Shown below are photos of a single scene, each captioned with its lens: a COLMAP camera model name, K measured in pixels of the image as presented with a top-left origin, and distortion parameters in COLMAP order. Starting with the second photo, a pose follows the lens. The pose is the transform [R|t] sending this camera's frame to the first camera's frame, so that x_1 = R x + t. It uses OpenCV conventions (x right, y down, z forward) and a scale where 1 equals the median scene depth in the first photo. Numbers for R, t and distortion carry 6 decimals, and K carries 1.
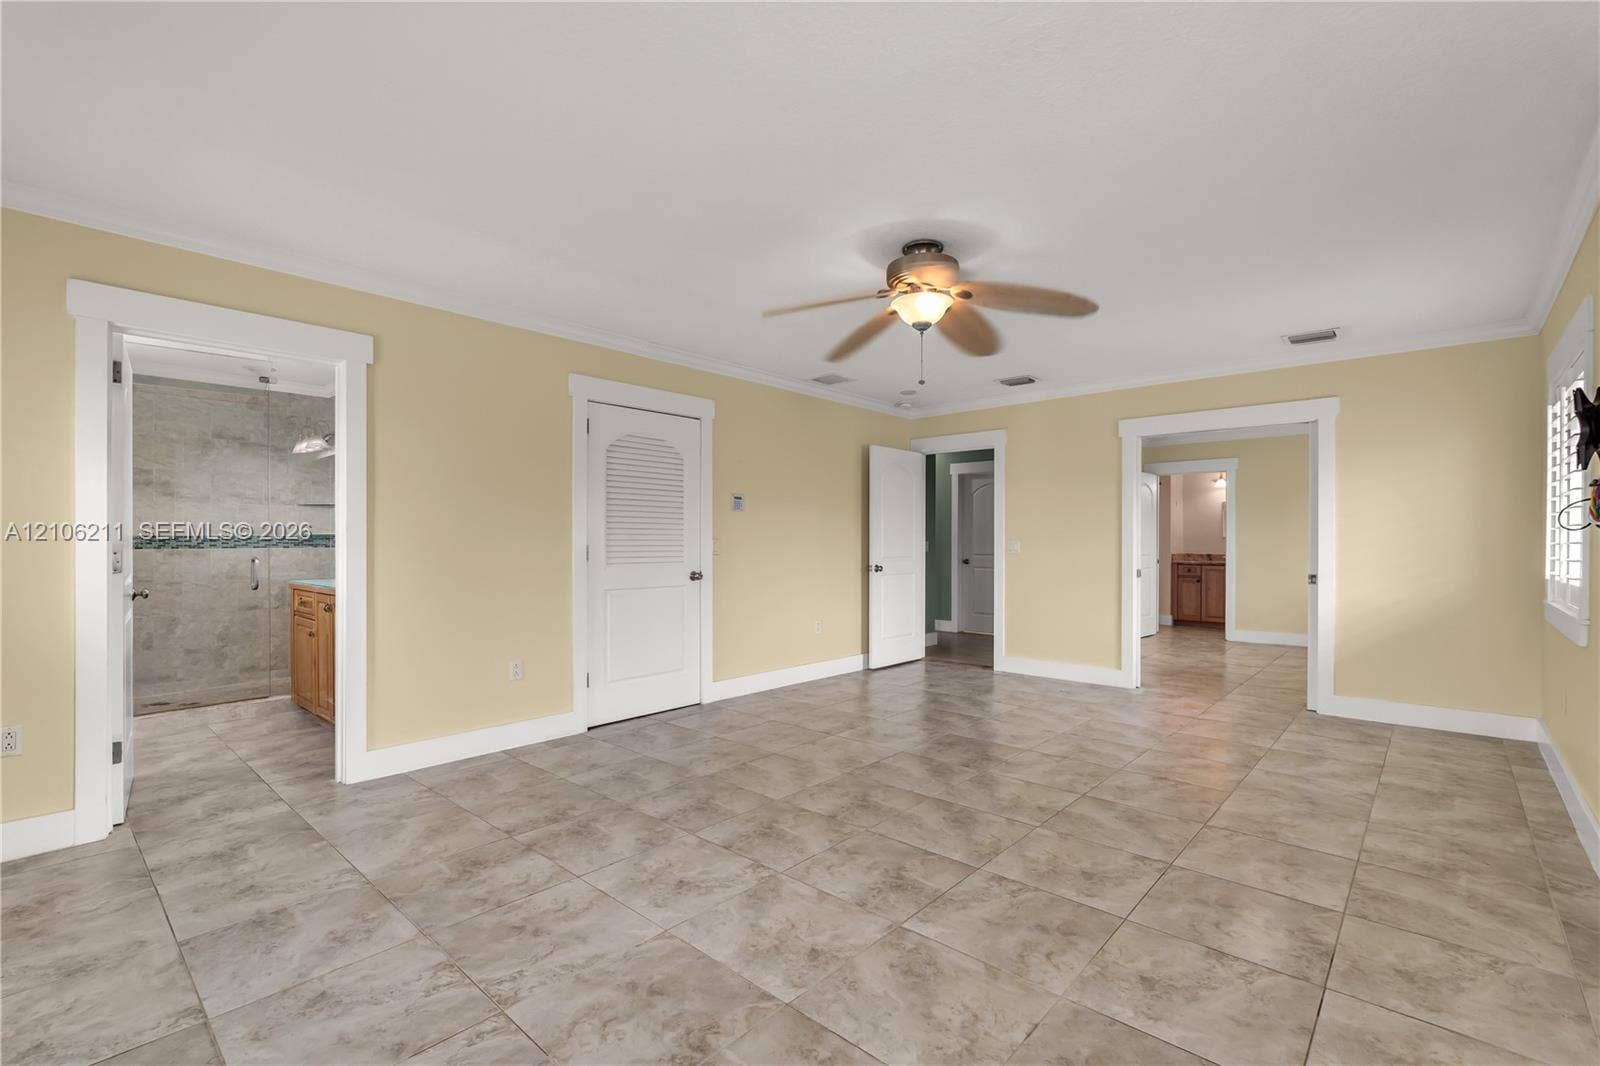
lens RADIAL K [[705.6, 0, 796.7], [0, 705.6, 540.9], [0, 0, 1]] dist [0.000932, -0.000101]
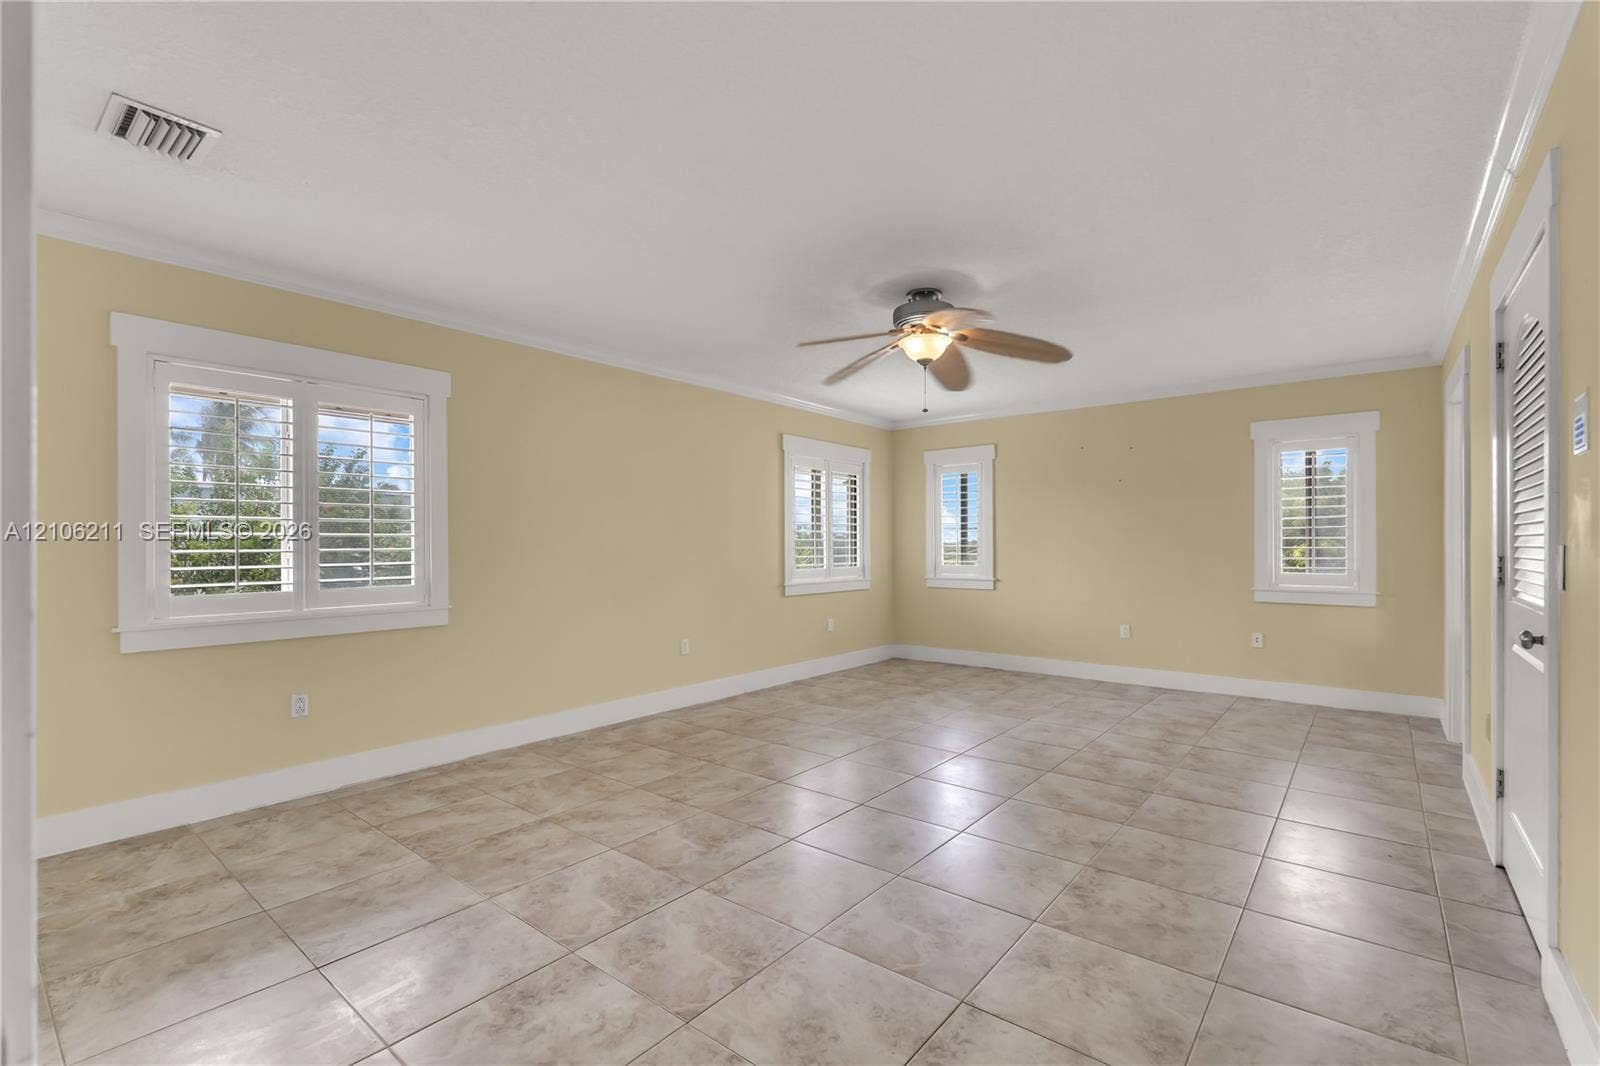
lens RADIAL K [[705.6, 0, 796.7], [0, 705.6, 540.9], [0, 0, 1]] dist [0.000932, -0.000101]
pose [[-0.998661, -0.000215, -0.051726, 0.437408], [0.000149, 0.999975, -0.007040, -0.003378], [0.051726, -0.007038, -0.998637, 2.094271]]
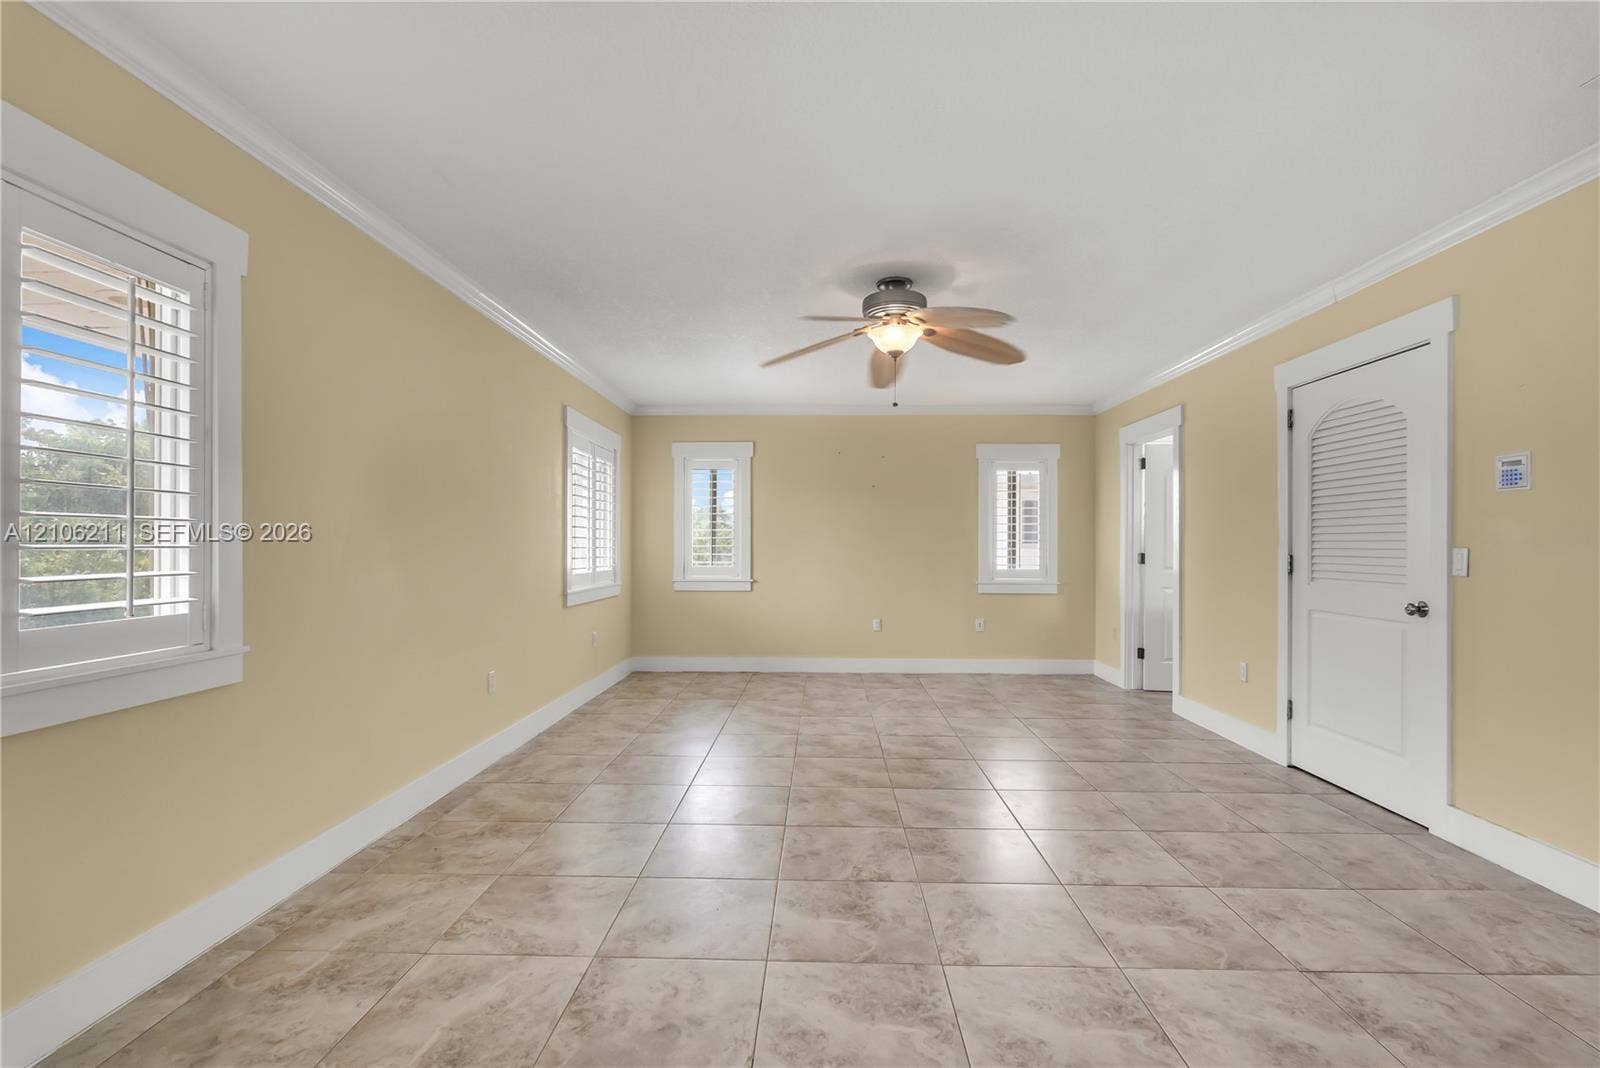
lens RADIAL K [[734.2, 0, 795.4], [0, 734.2, 532.6], [0, 0, 1]] dist [0.001116, -0.000334]
pose [[-0.764356, -0.016101, -0.644593, 1.016874], [-0.004171, 0.999791, -0.020027, -0.000096], [0.644781, -0.012619, -0.764263, 1.742233]]
